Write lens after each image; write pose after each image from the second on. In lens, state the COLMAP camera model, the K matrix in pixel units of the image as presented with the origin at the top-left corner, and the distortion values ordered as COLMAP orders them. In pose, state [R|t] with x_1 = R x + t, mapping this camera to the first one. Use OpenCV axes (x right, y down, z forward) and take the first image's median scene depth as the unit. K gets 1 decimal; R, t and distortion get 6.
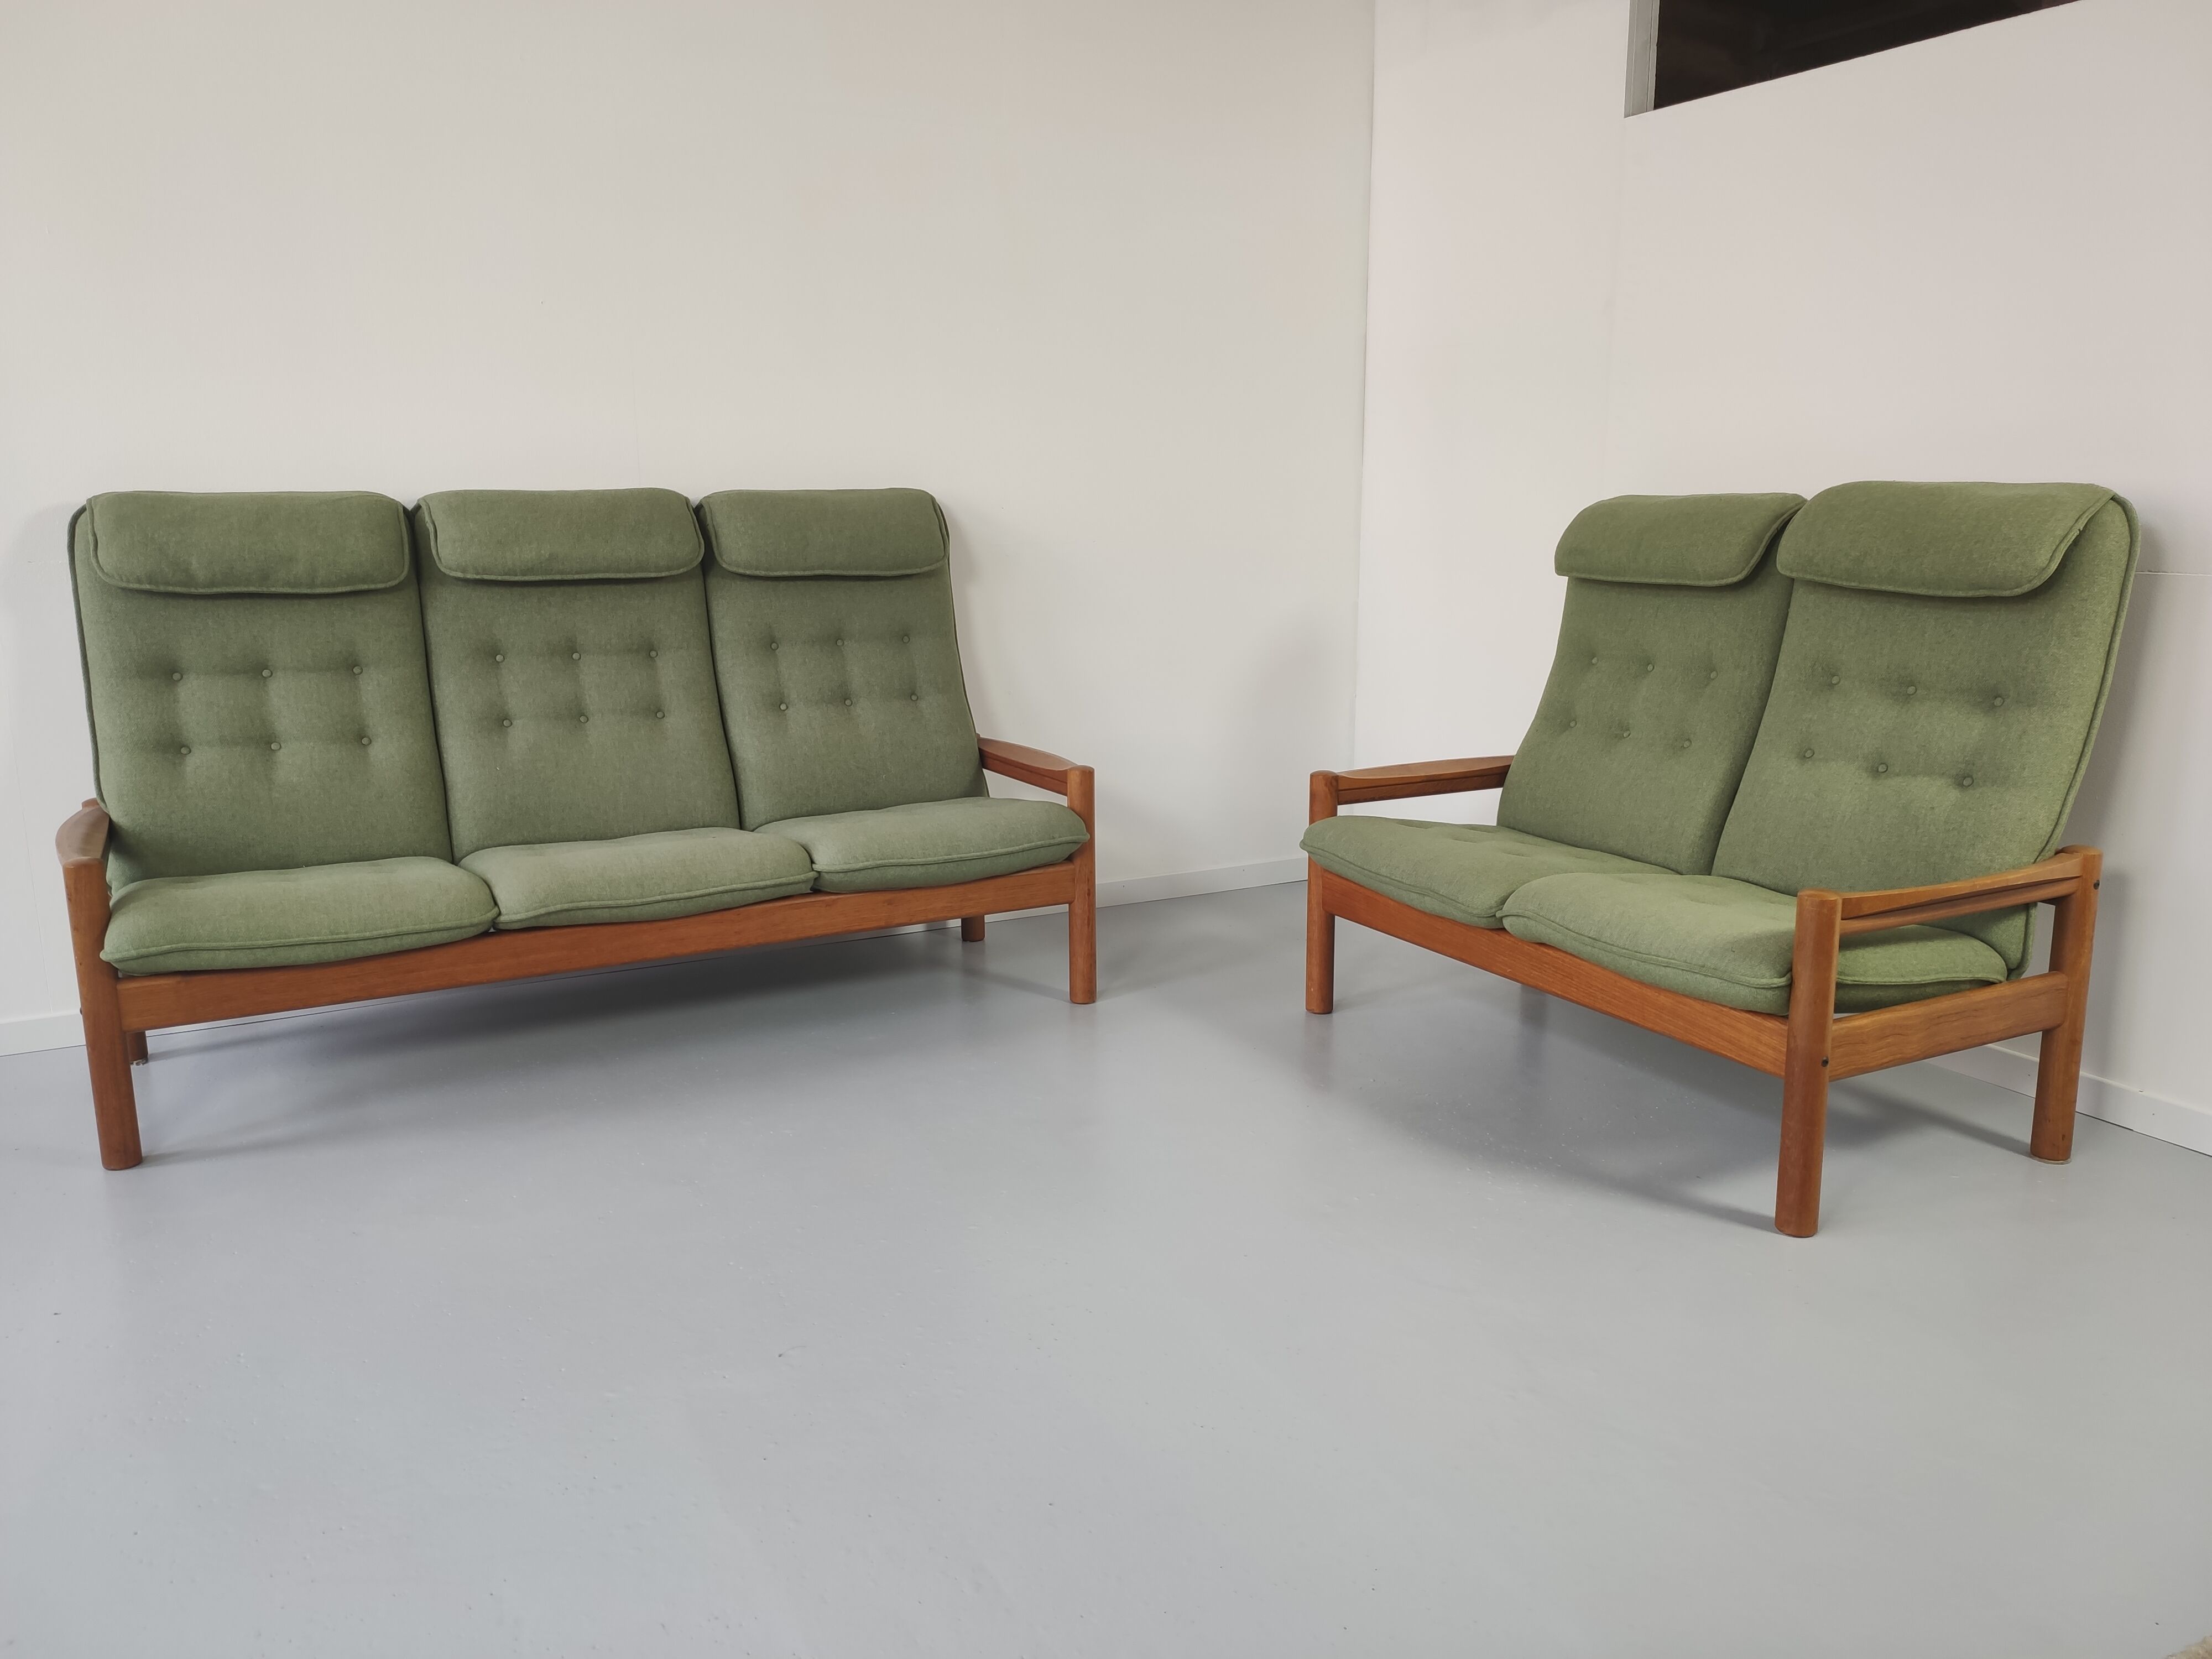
lens RADIAL K [[1653.8, 0, 1106.0], [0, 1653.8, 829.5], [0, 0, 1]] dist [0.102787, -0.150057]
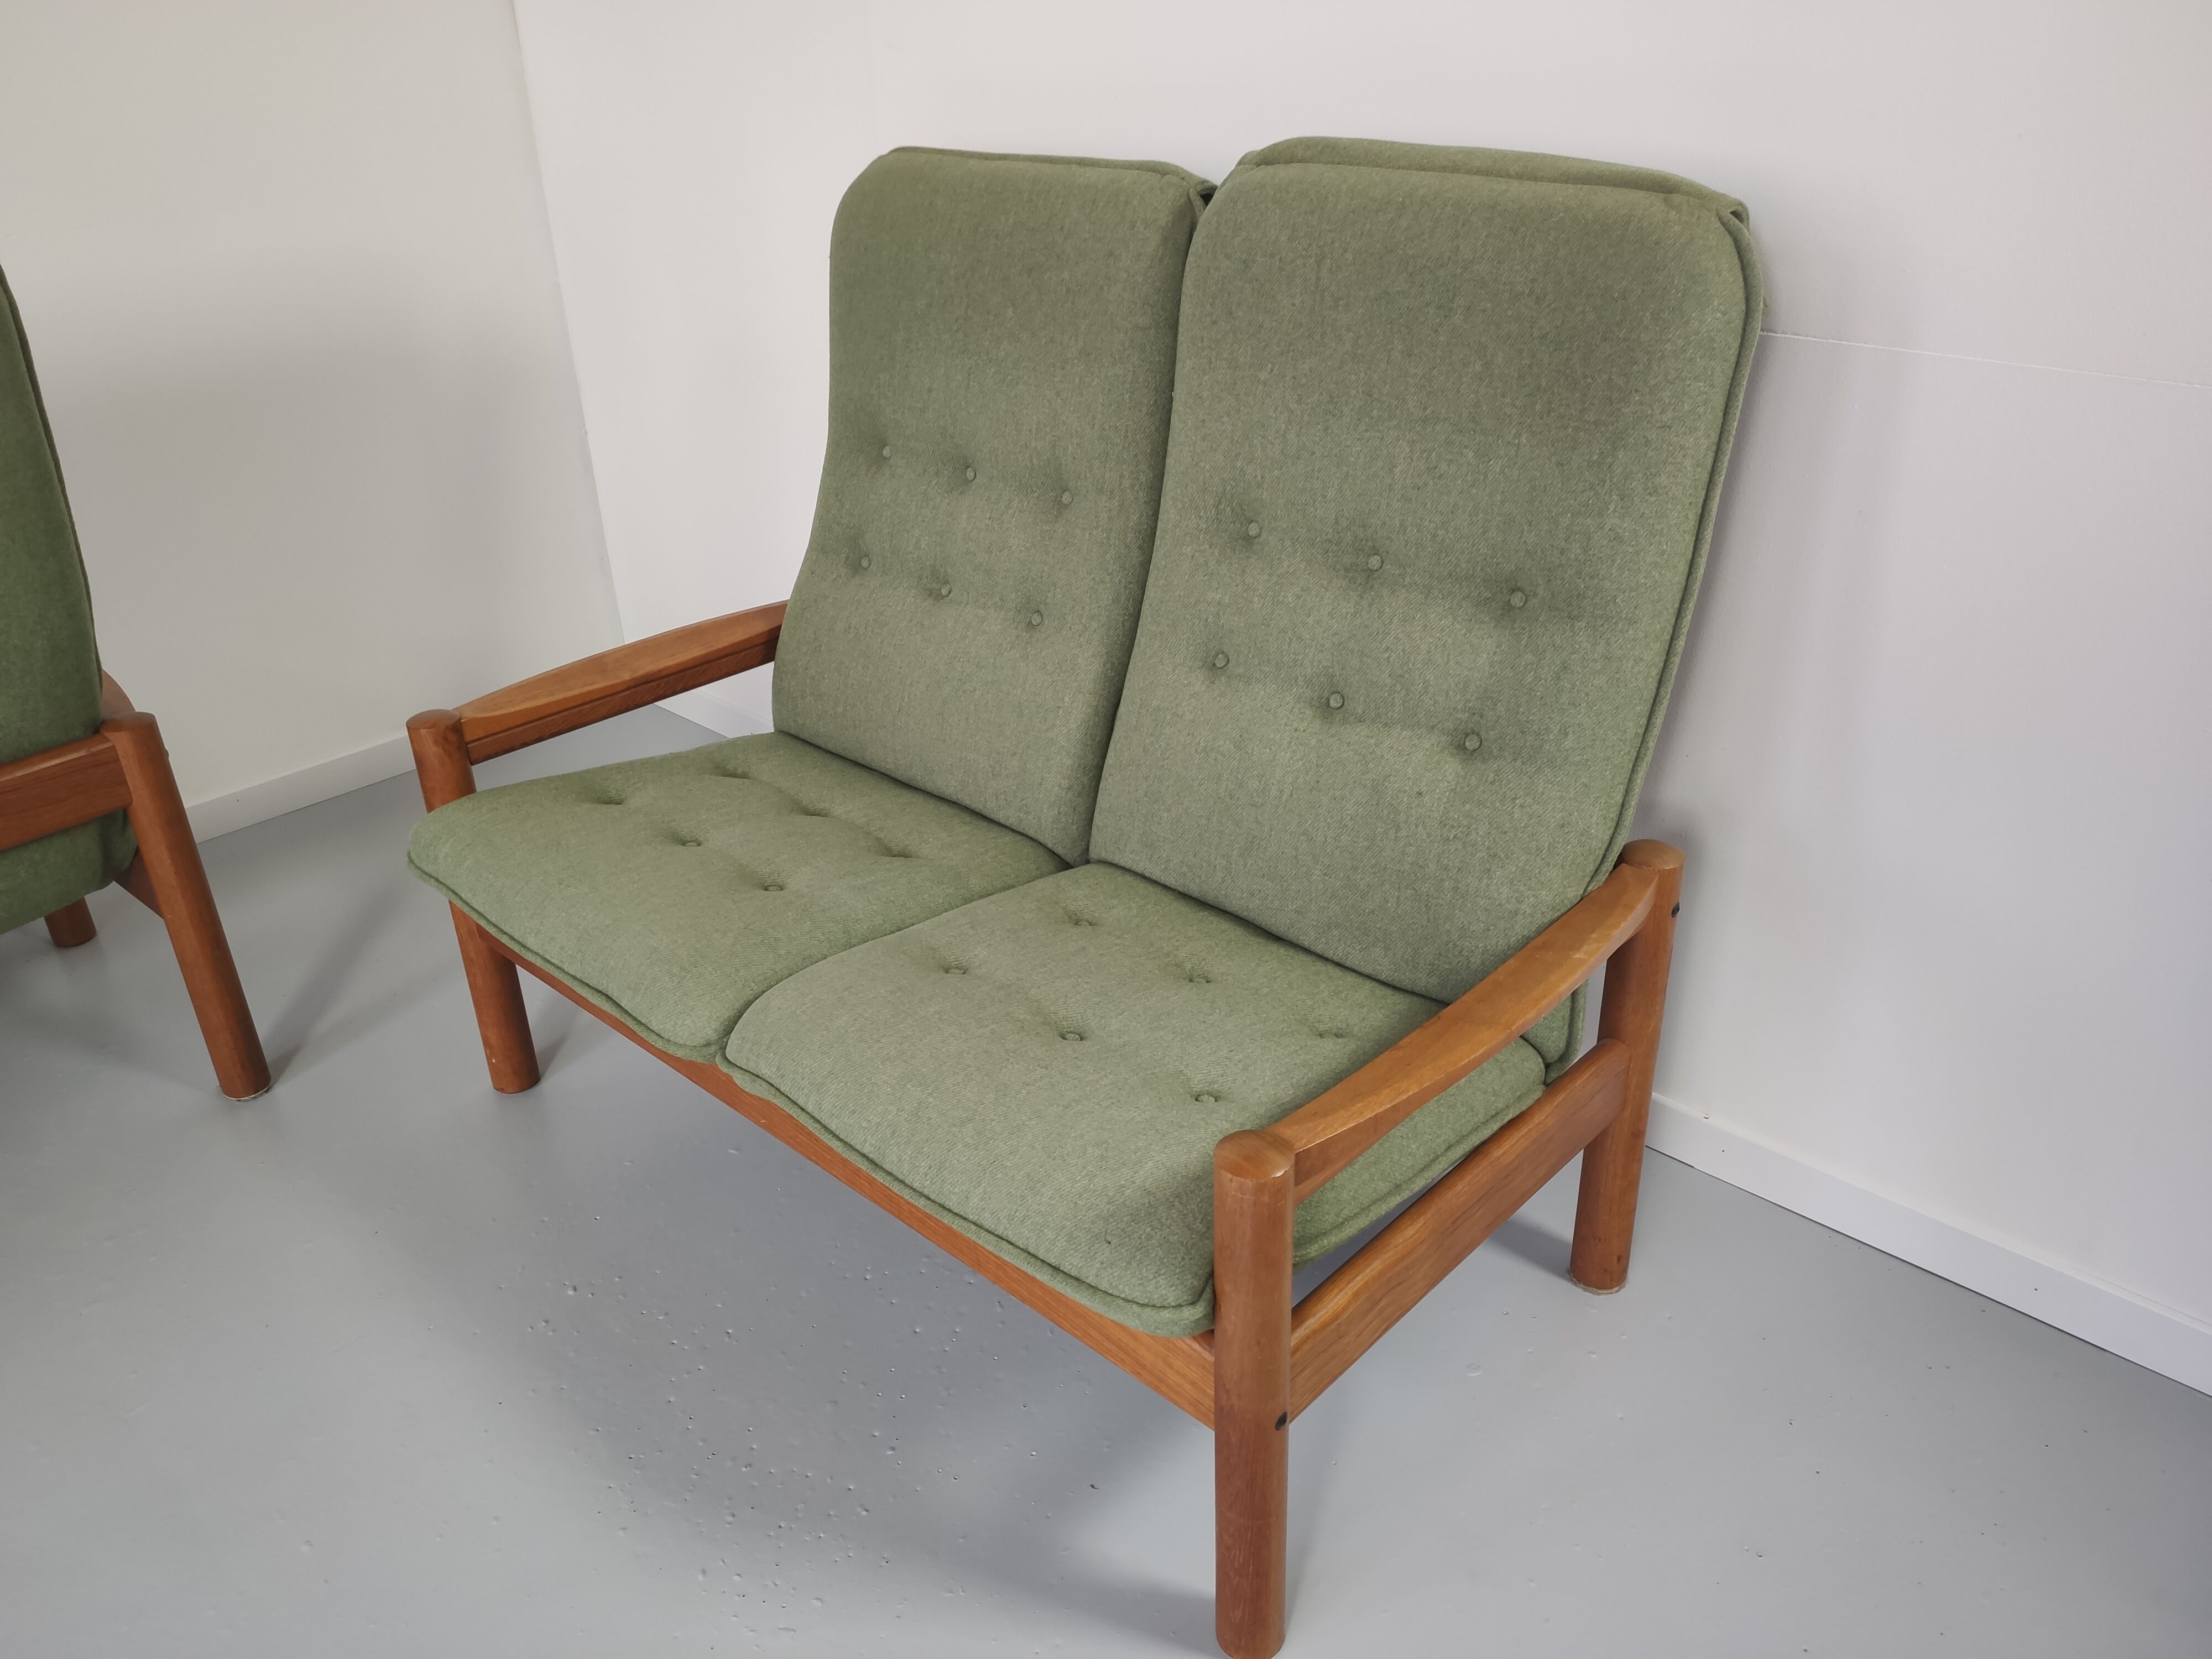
lens RADIAL K [[1653.8, 0, 1106.0], [0, 1653.8, 829.5], [0, 0, 1]] dist [0.102787, -0.150057]
pose [[0.945265, -0.168969, 0.279147, 0.220172], [0.085947, 0.954204, 0.286544, -0.169008], [-0.314781, -0.246868, 0.916498, 0.489865]]
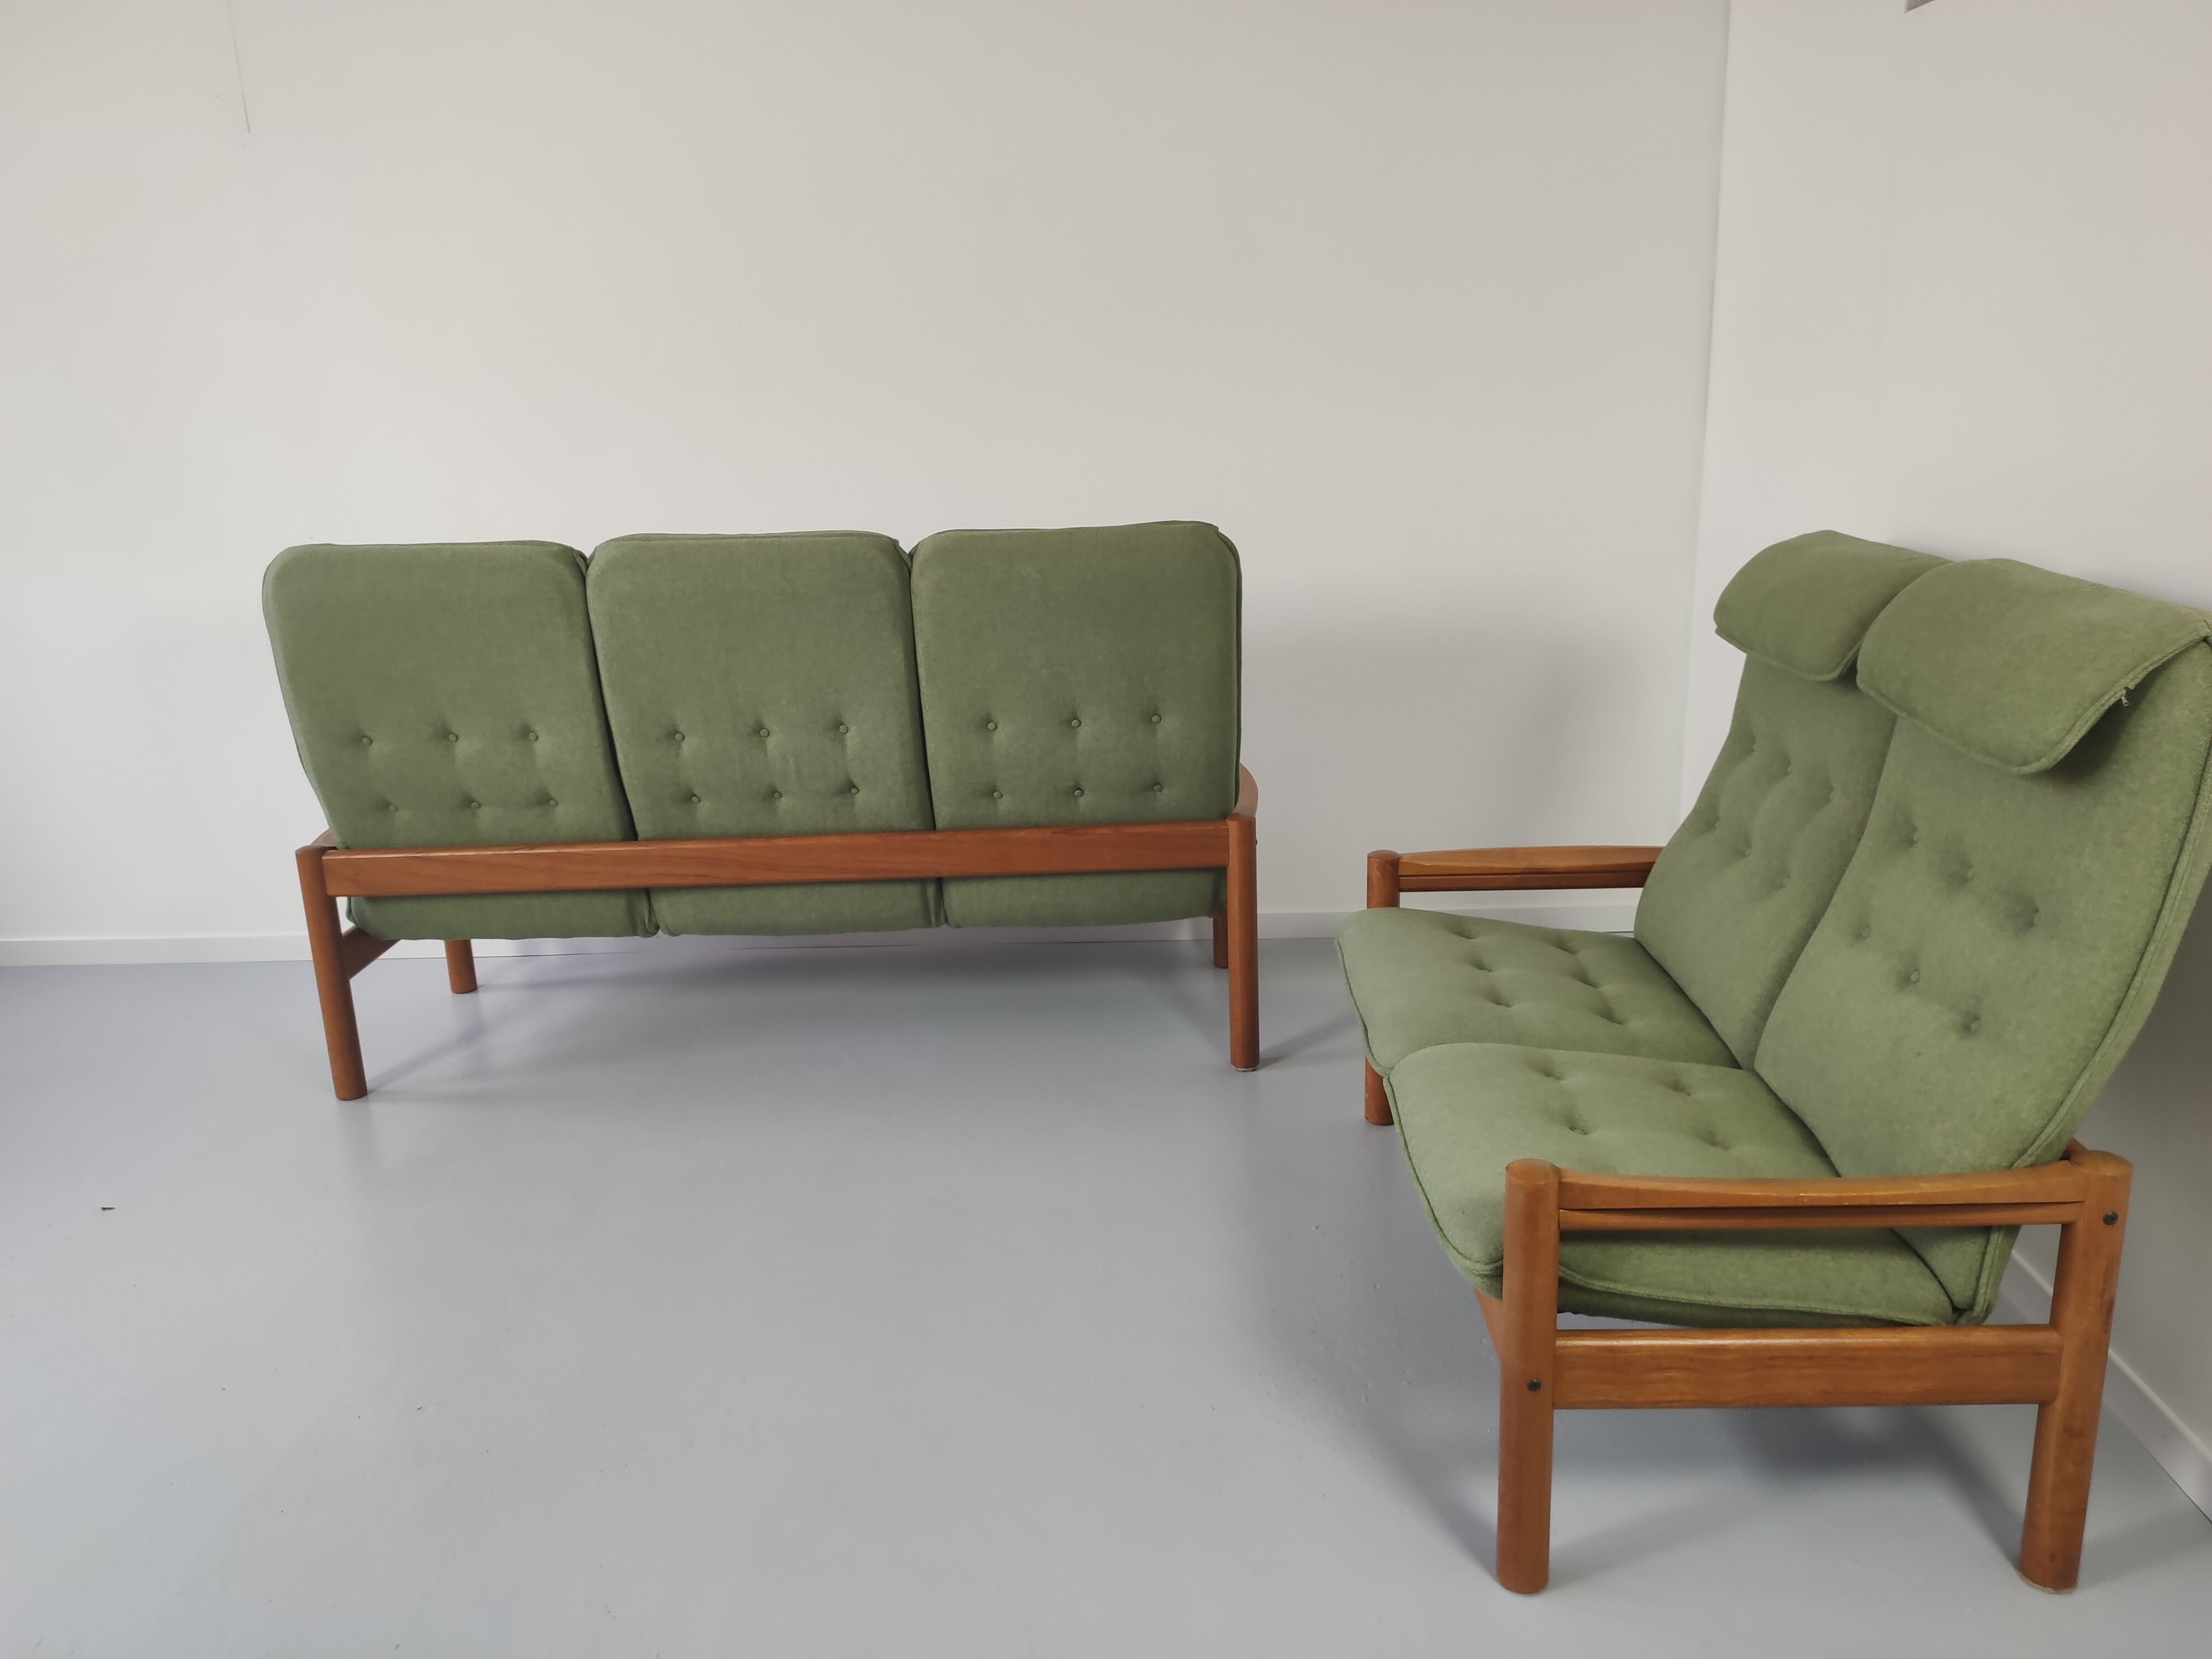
lens RADIAL K [[1653.8, 0, 1106.0], [0, 1653.8, 829.5], [0, 0, 1]] dist [0.102787, -0.150057]
pose [[0.869400, 0.106686, -0.482454, 0.508948], [-0.066459, 0.992788, 0.099775, -0.149135], [0.489619, -0.054681, 0.870220, 0.216409]]
